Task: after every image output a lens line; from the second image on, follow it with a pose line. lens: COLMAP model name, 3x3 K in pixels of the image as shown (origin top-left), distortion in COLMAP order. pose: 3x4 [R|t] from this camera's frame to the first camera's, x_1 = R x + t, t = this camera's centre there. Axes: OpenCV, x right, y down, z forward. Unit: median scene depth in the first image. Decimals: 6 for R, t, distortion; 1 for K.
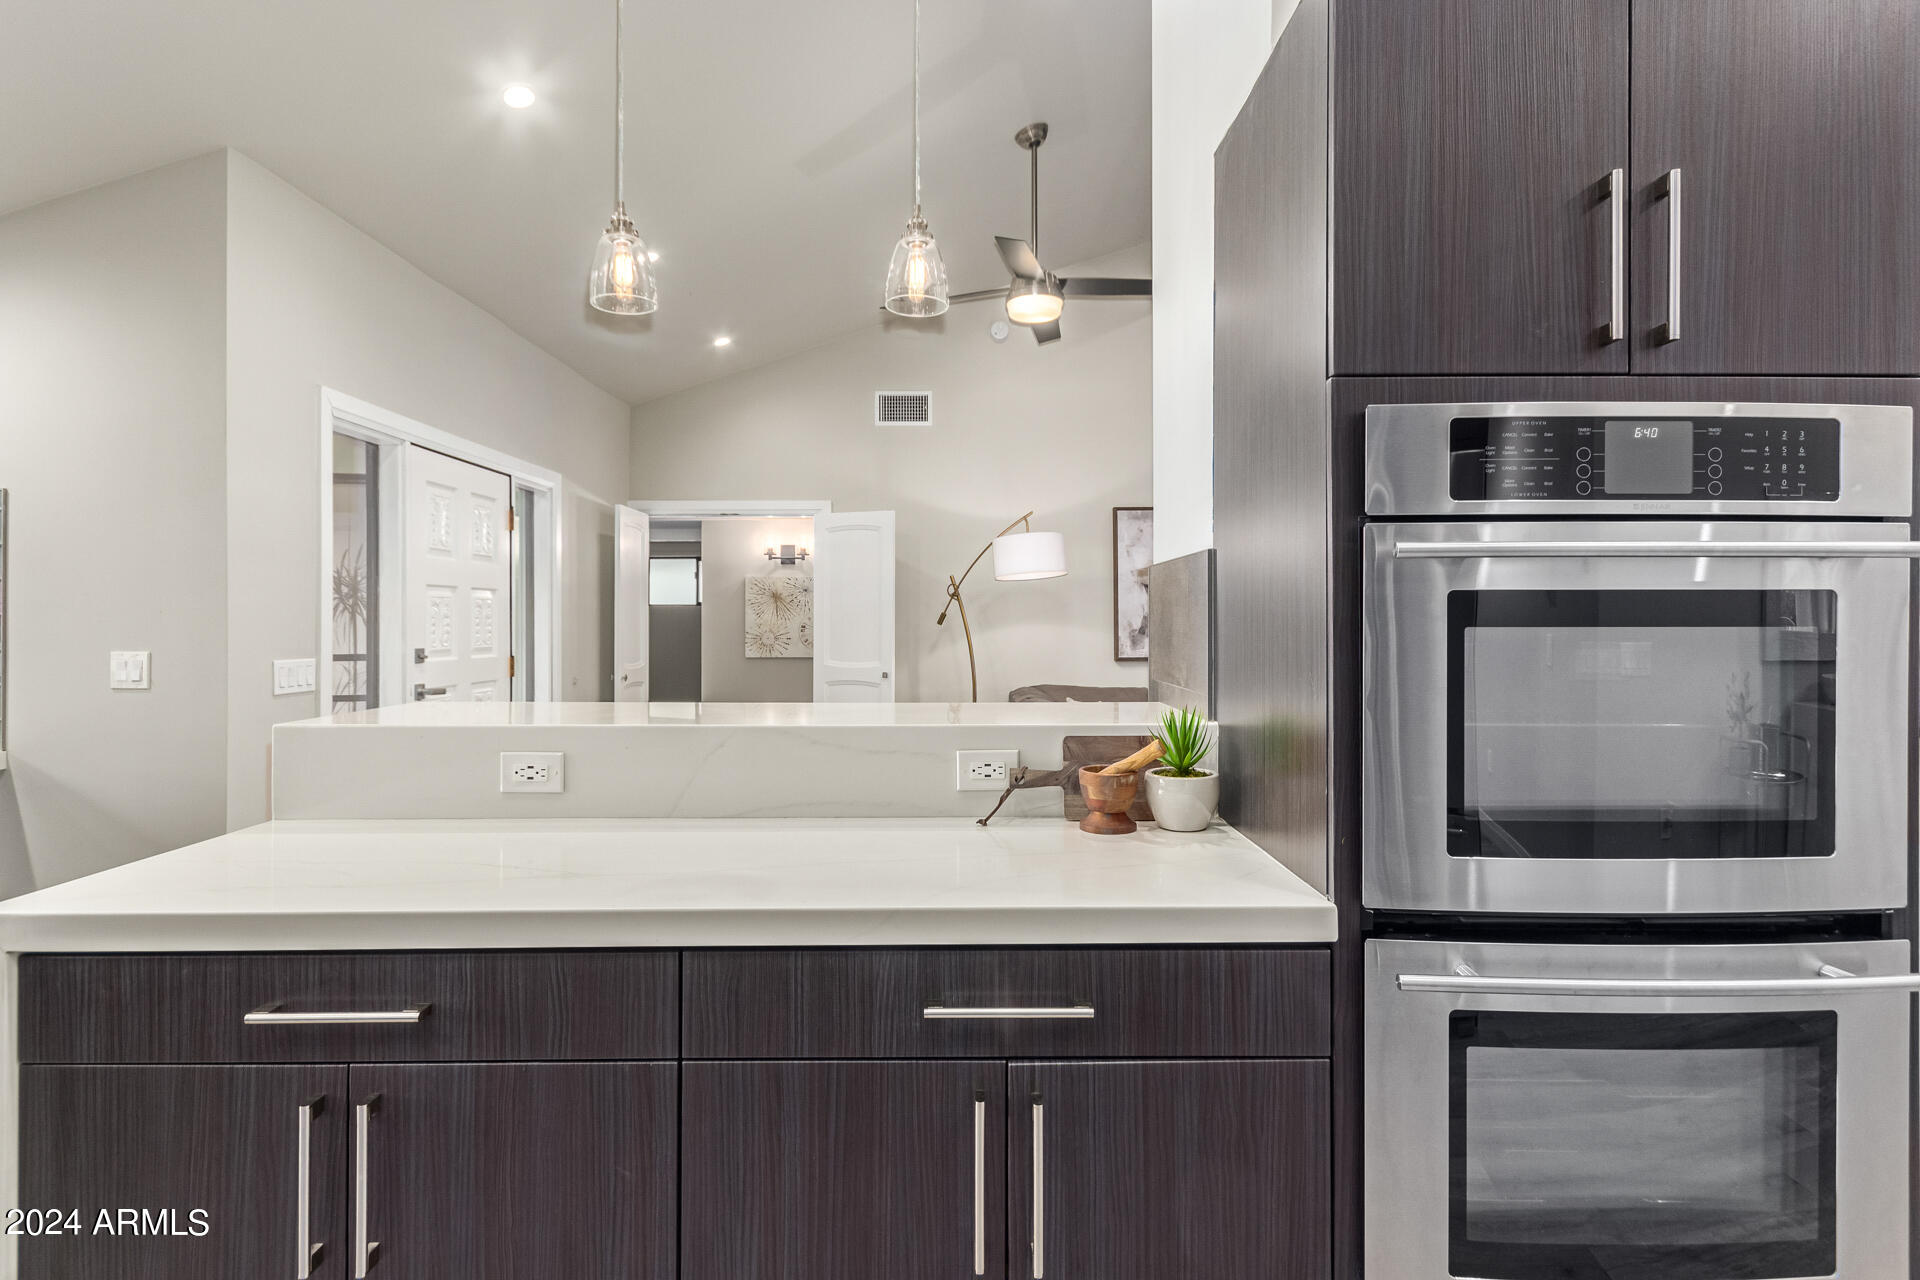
lens RADIAL K [[976.5, 0, 962.9], [0, 976.5, 606.3], [0, 0, 1]] dist [0.019206, 0.000081]
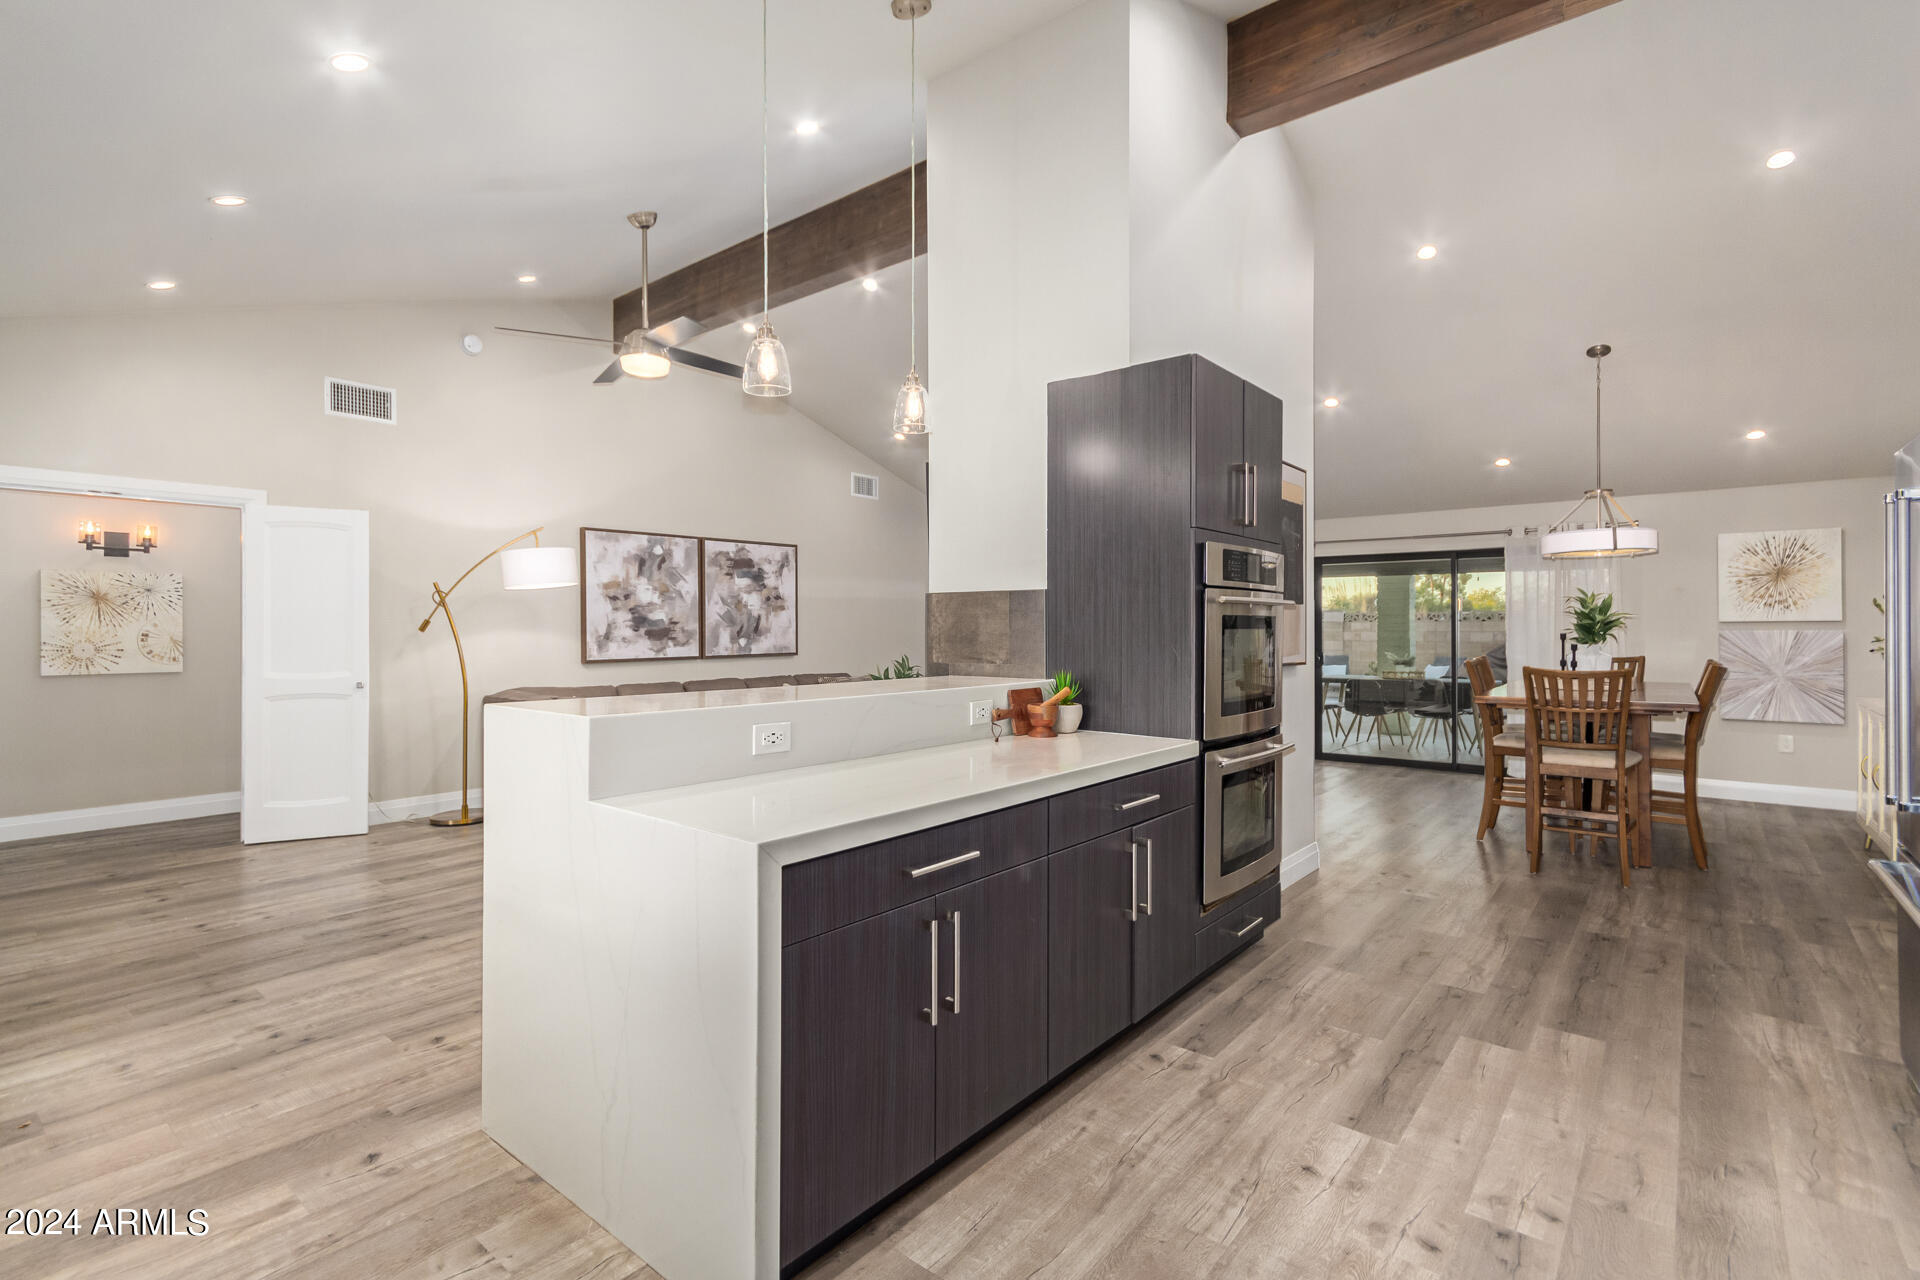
lens RADIAL K [[892.0, 0, 960.2], [0, 892.0, 616.4], [0, 0, 1]] dist [0.021600, 0.000154]
pose [[0.643108, 0.010692, 0.765701, -0.578971], [-0.011665, 0.999923, -0.004165, 0.001416], [-0.765686, -0.006253, 0.643184, 0.003220]]
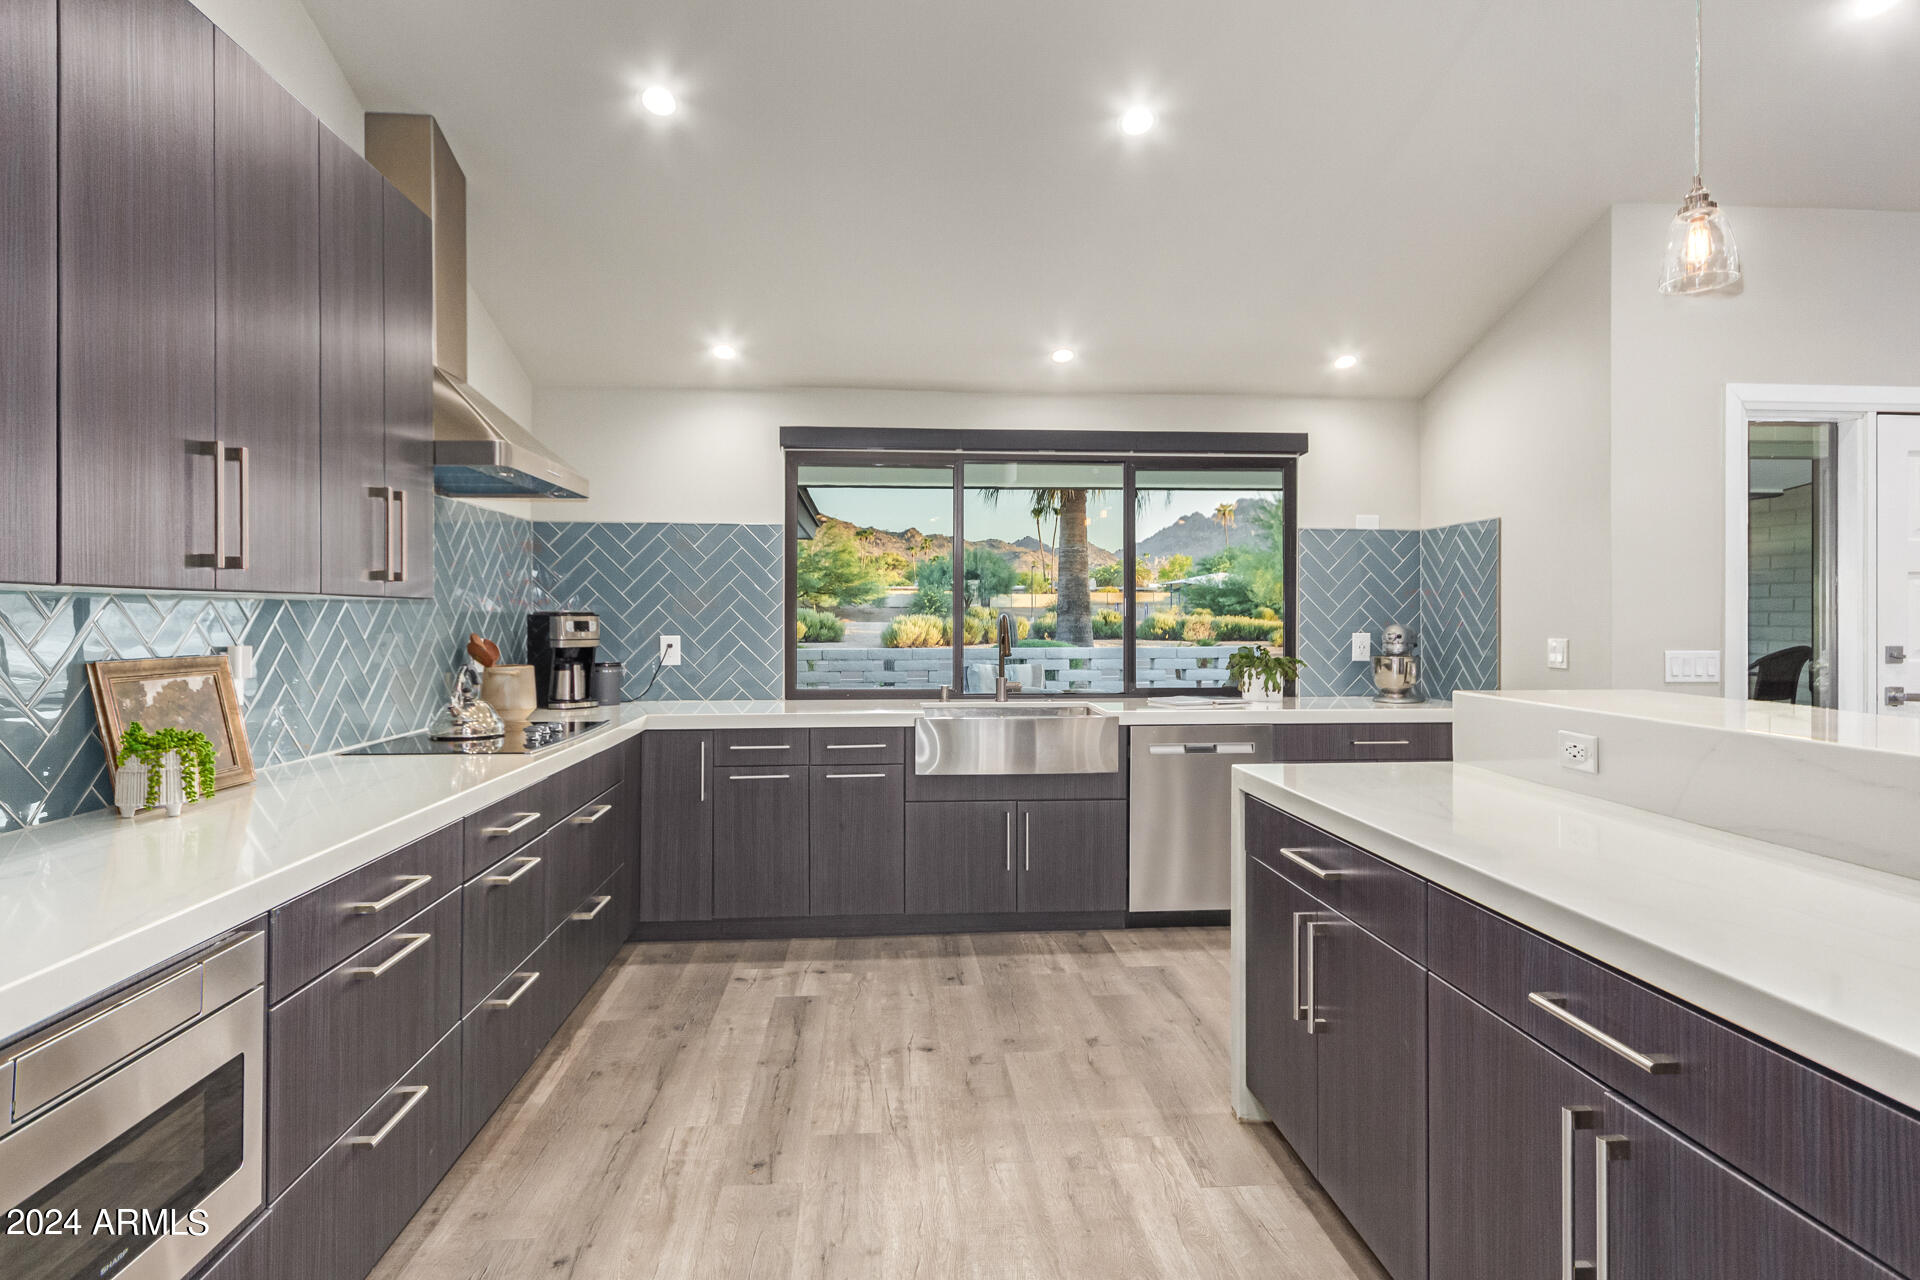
lens RADIAL K [[1068.2, 0, 960.6], [0, 1068.2, 620.2], [0, 0, 1]] dist [-0.000118, 0.000048]
pose [[0.071460, 0.004398, -0.997434, 0.330905], [0.013675, 0.999892, 0.005388, 0.003412], [0.997350, -0.014025, 0.071392, 0.110040]]
